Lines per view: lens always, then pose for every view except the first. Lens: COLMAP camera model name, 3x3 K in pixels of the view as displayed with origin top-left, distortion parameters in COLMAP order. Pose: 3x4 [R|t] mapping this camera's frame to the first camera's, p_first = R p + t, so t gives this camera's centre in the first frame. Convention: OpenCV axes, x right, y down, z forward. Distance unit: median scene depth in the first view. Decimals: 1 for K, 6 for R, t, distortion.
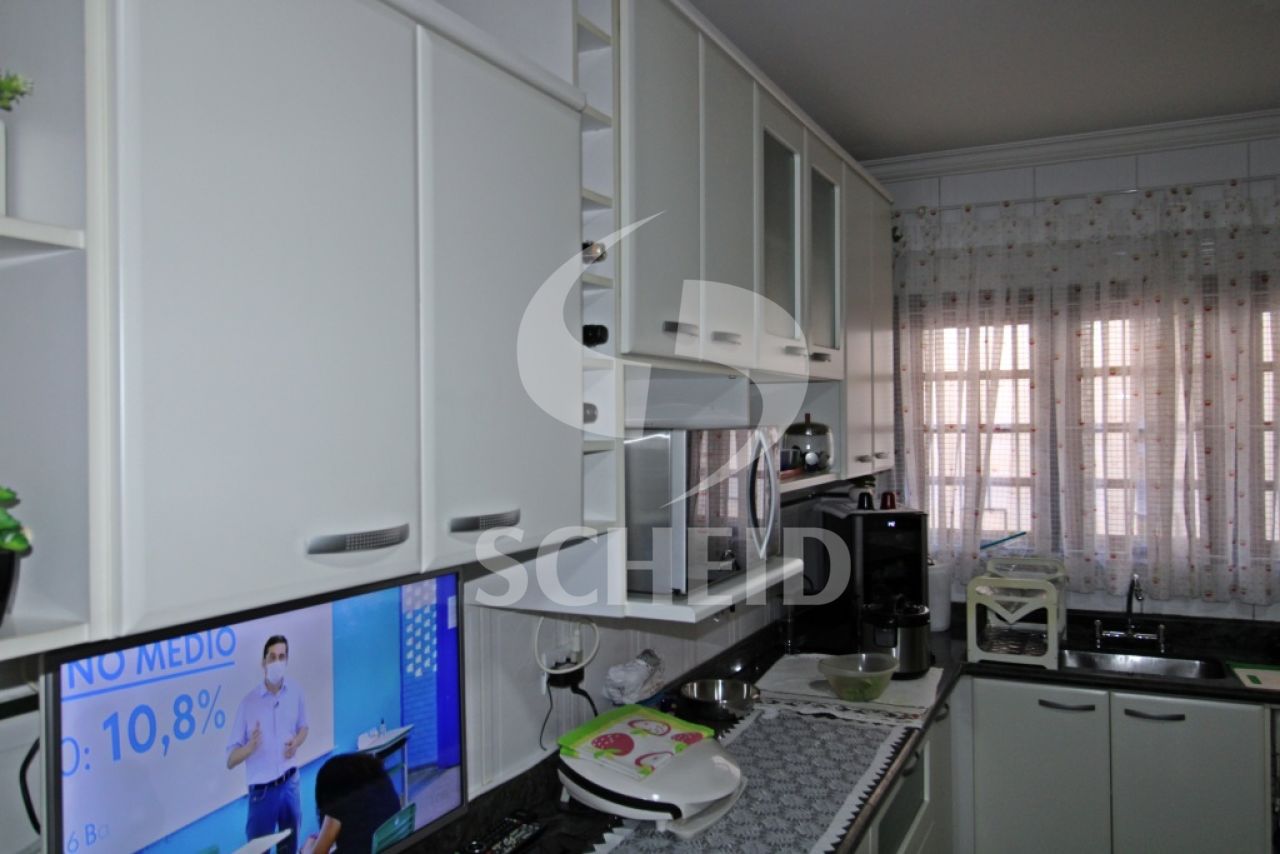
lens RADIAL K [[1009.8, 0, 639.0], [0, 1009.8, 420.5], [0, 0, 1]] dist [-0.000606, 0.003502]
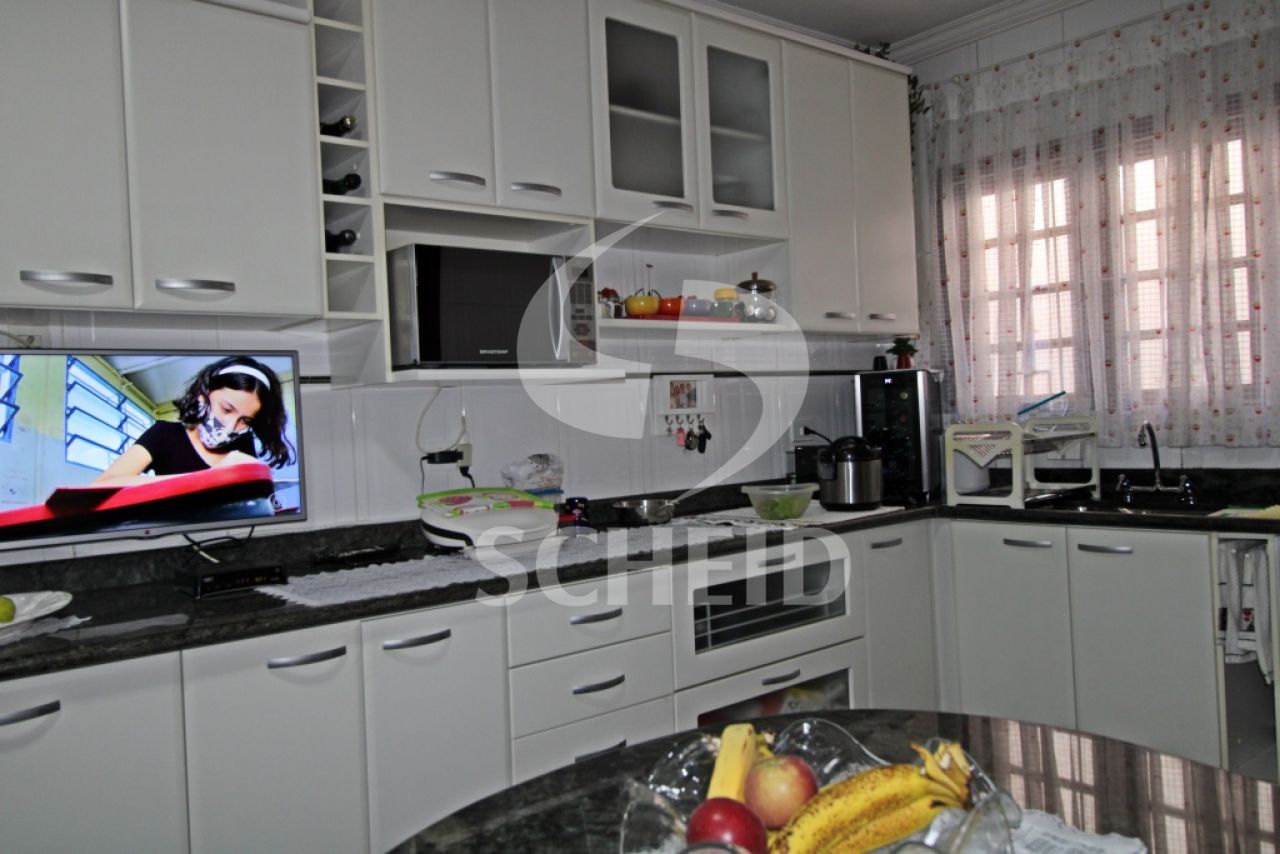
lens RADIAL K [[1033.7, 0, 640.0], [0, 1033.7, 427.0], [0, 0, 1]] dist [0.035890, -0.007548]
pose [[0.920098, -0.027485, -0.390722, 0.406742], [0.035779, 0.999262, 0.013963, 0.118383], [0.390050, -0.026827, 0.920403, -0.085389]]
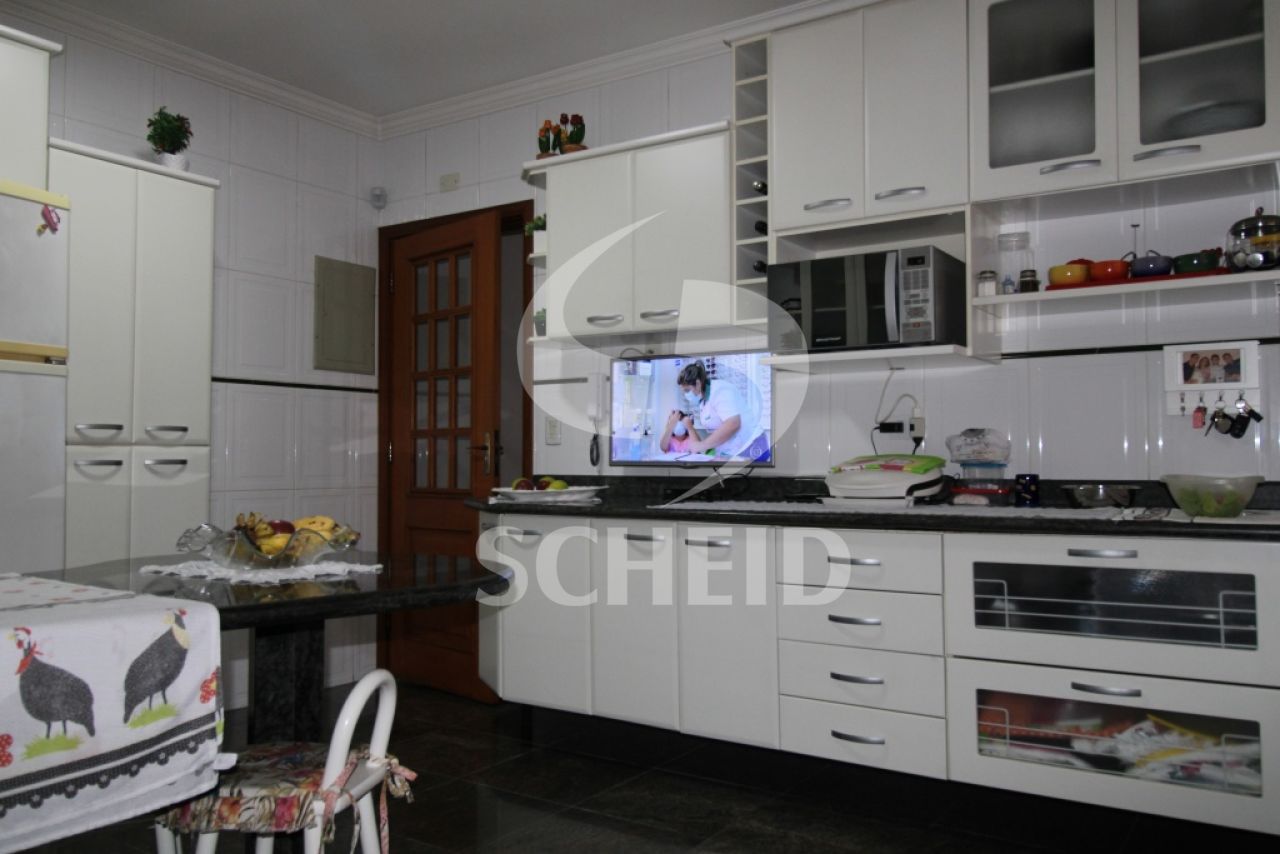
lens RADIAL K [[1033.7, 0, 640.0], [0, 1033.7, 427.0], [0, 0, 1]] dist [0.035890, -0.007548]
pose [[-0.125921, -0.020468, -0.991829, 0.932887], [0.002888, 0.999775, -0.020999, 0.165945], [0.992036, -0.005508, -0.125834, 0.479221]]
